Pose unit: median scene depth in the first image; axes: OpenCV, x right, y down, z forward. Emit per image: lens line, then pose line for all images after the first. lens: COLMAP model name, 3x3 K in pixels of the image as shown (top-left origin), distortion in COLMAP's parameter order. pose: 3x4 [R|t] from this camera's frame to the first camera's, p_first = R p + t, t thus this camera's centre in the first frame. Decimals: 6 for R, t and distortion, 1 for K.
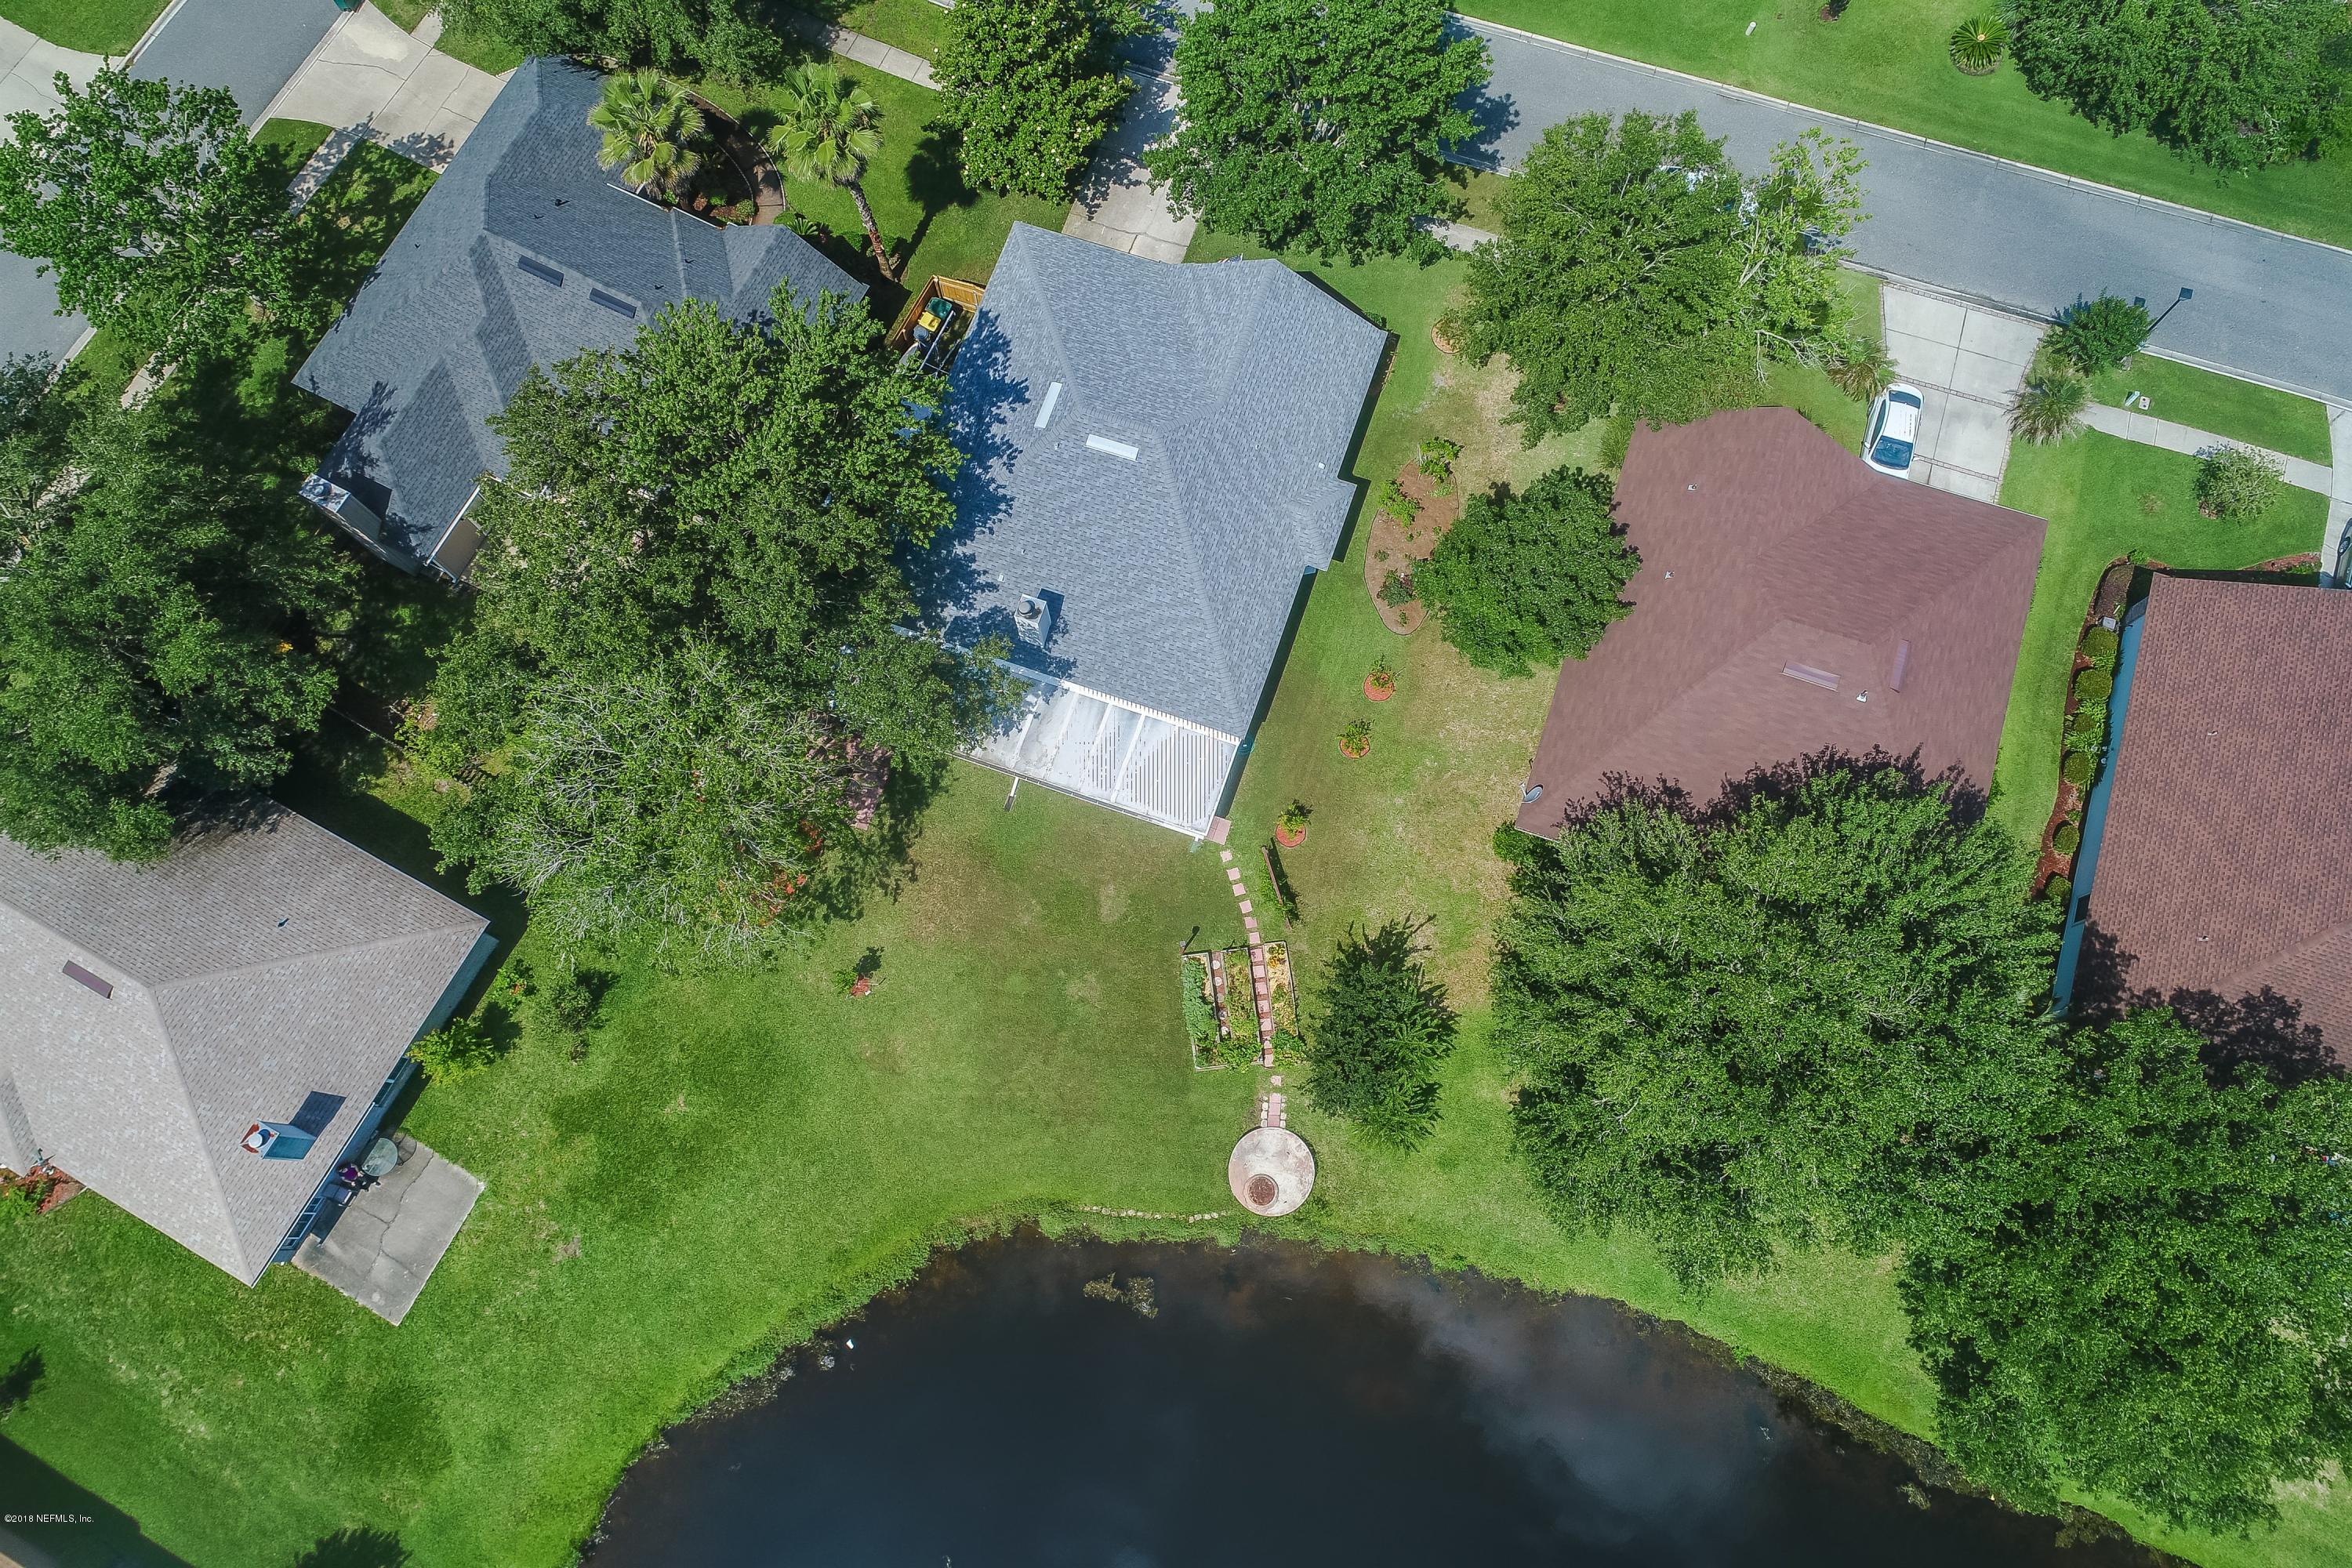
lens RADIAL K [[1579.0, 0, 1185.8], [0, 1579.0, 784.5], [0, 0, 1]] dist [-0.004477, 0.000649]
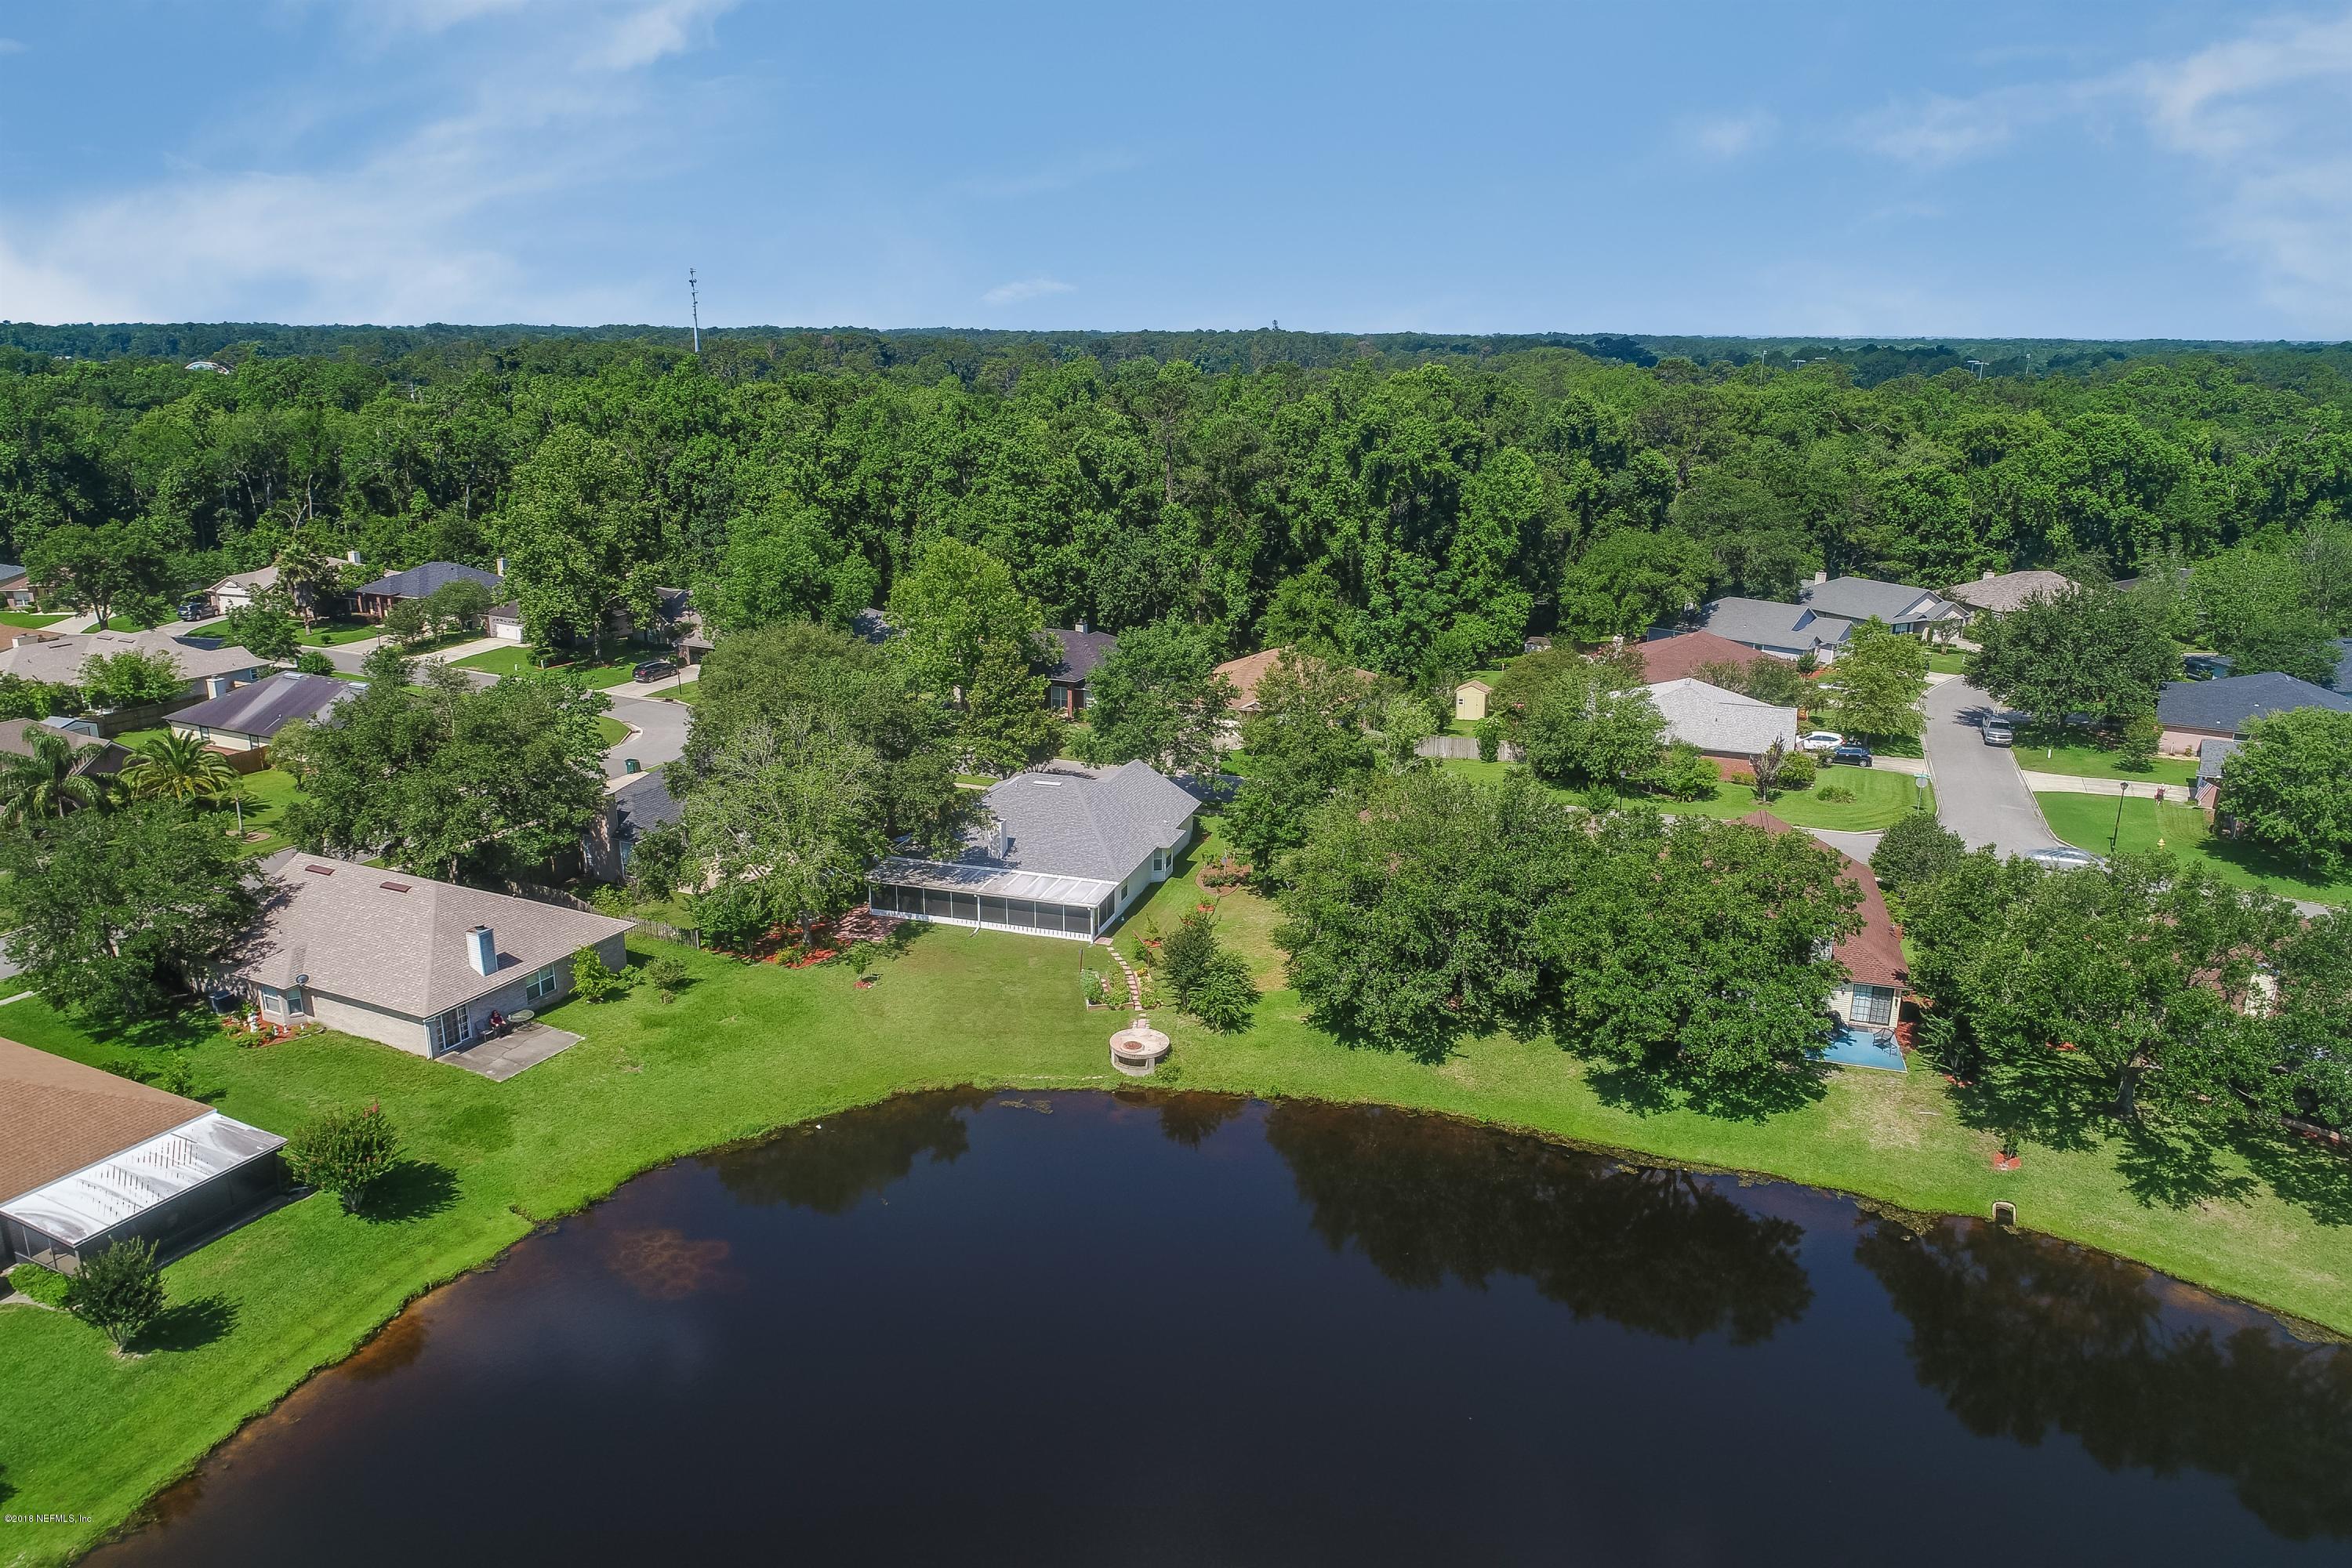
lens RADIAL K [[1579.0, 0, 1185.8], [0, 1579.0, 784.5], [0, 0, 1]] dist [-0.004477, 0.000649]
pose [[0.998895, 0.006920, 0.046491, 0.027859], [0.035876, 0.526788, -0.849239, 1.333776], [-0.030367, 0.849968, 0.525958, 0.039020]]
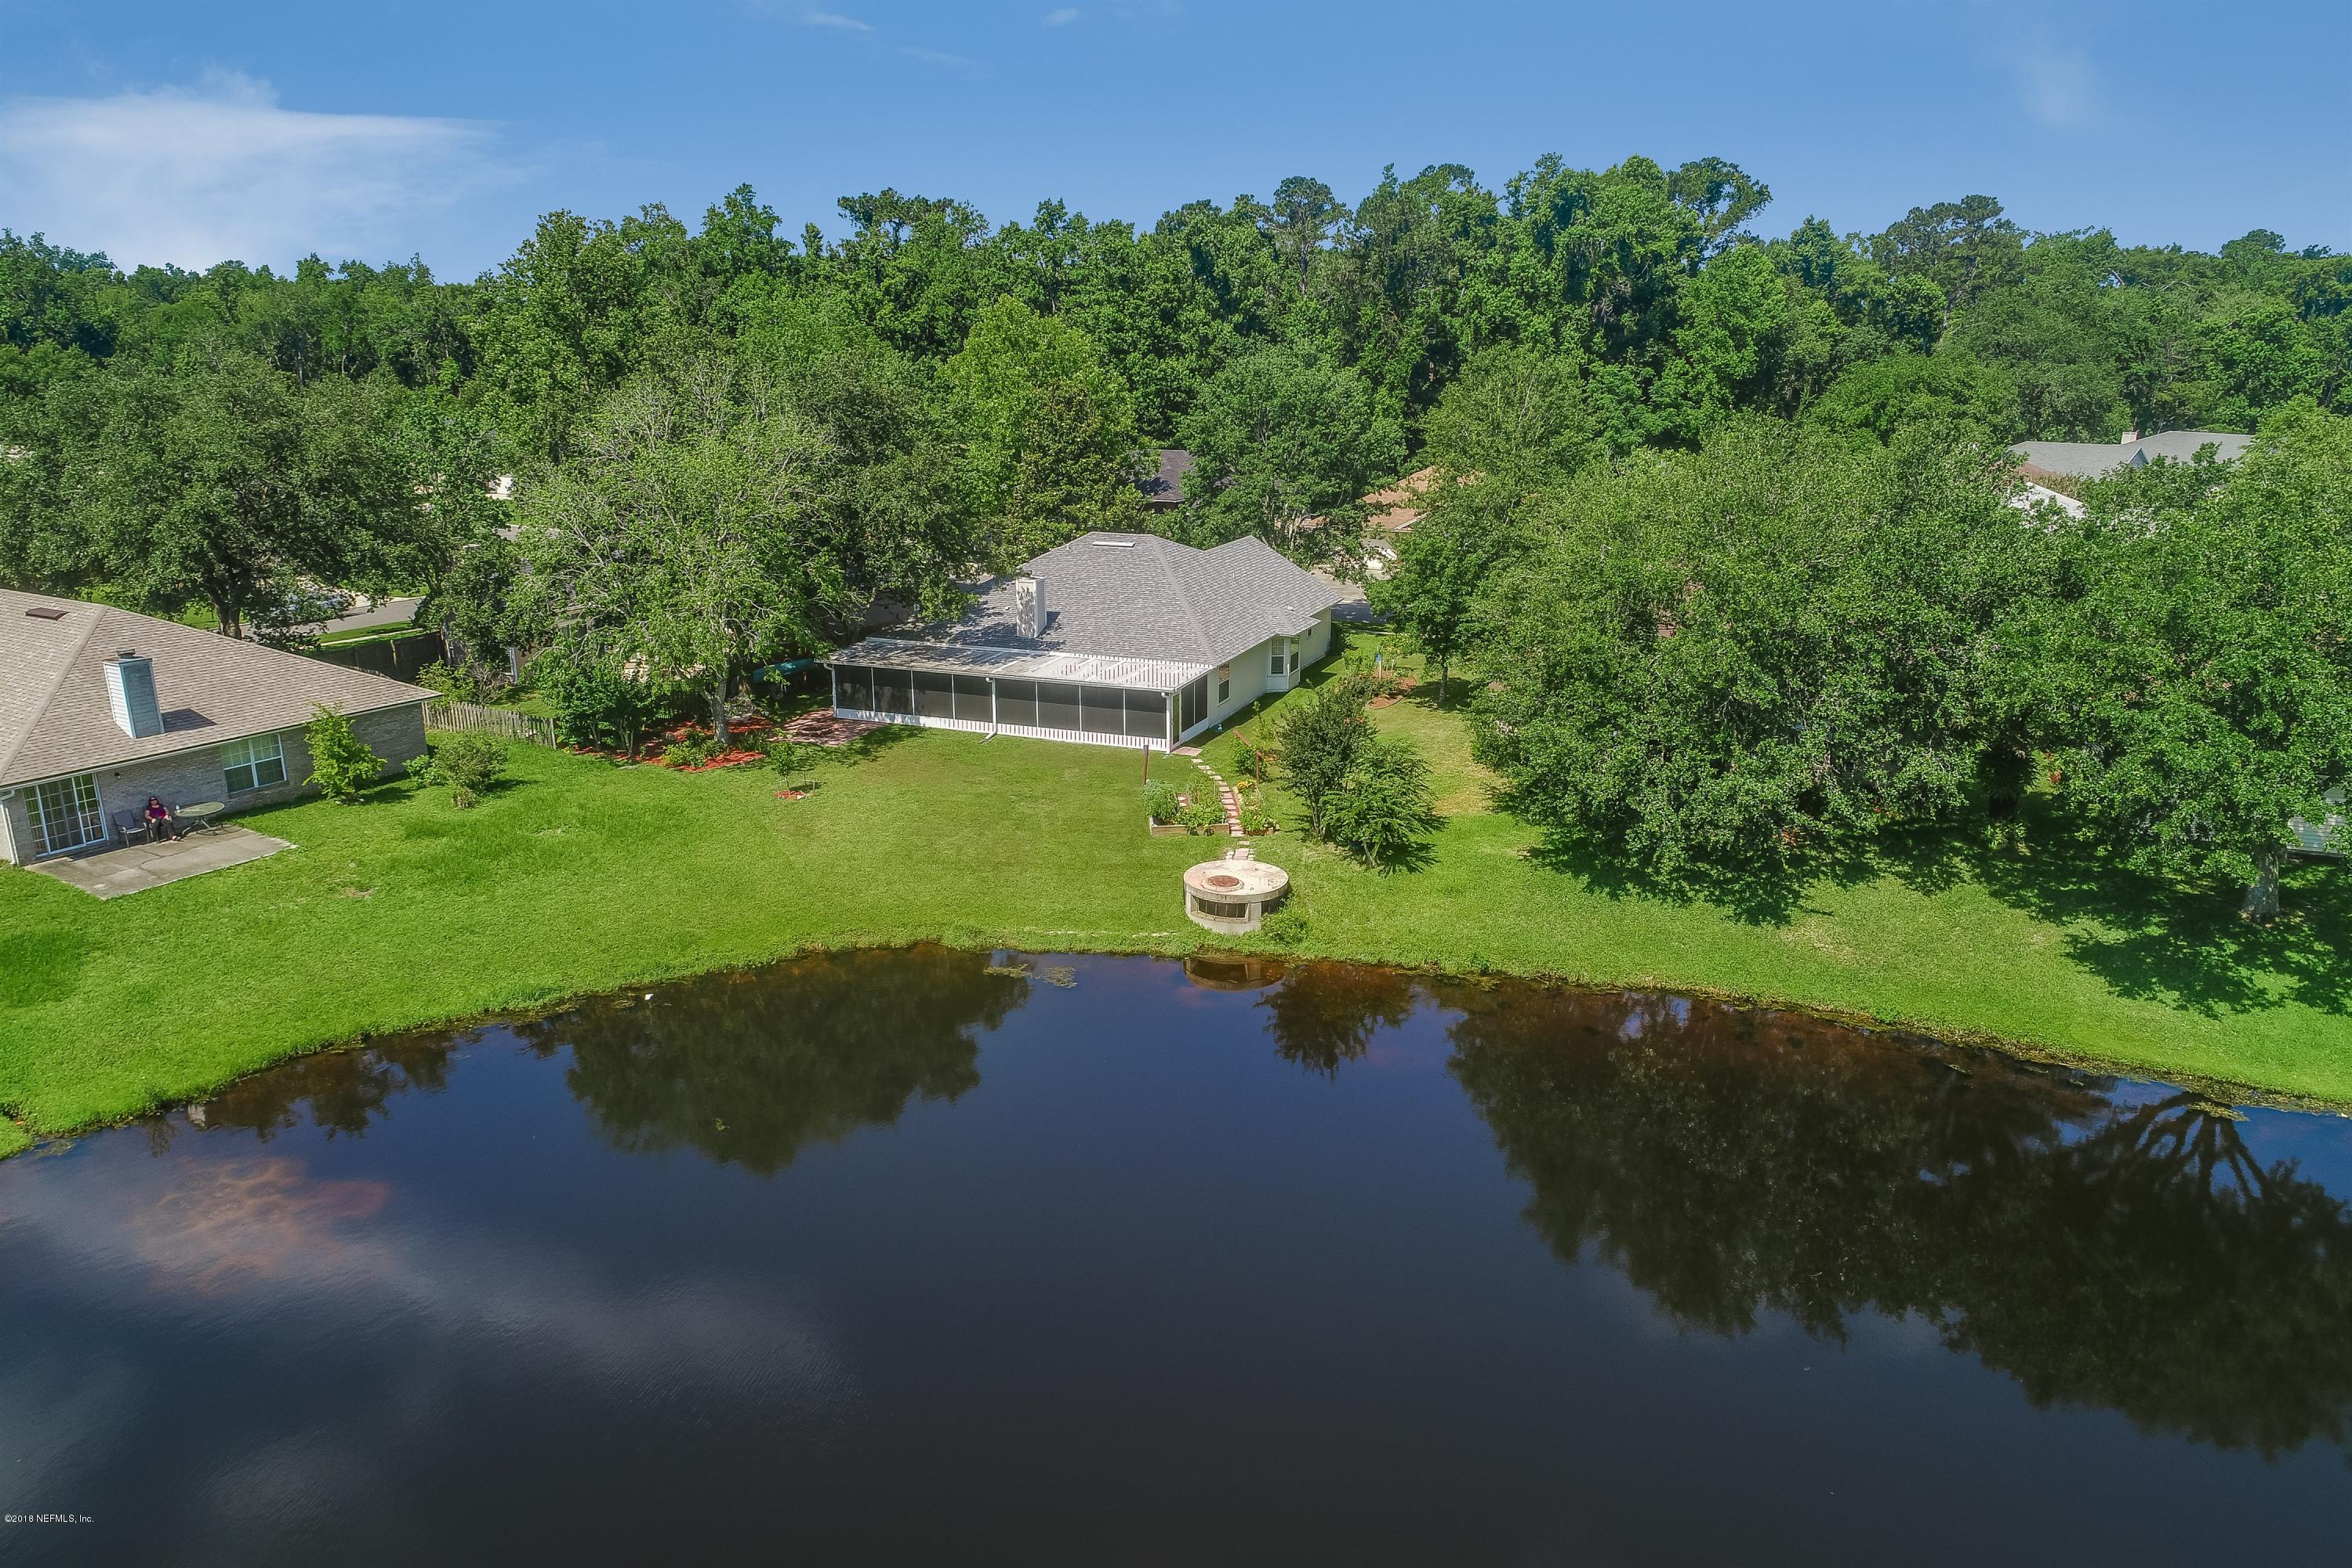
lens RADIAL K [[1579.0, 0, 1185.8], [0, 1579.0, 784.5], [0, 0, 1]] dist [-0.004477, 0.000649]
pose [[0.999086, 0.021912, -0.036691, 0.056962], [-0.042734, 0.520699, -0.852670, 0.913141], [0.000421, 0.853459, 0.521160, 0.523112]]
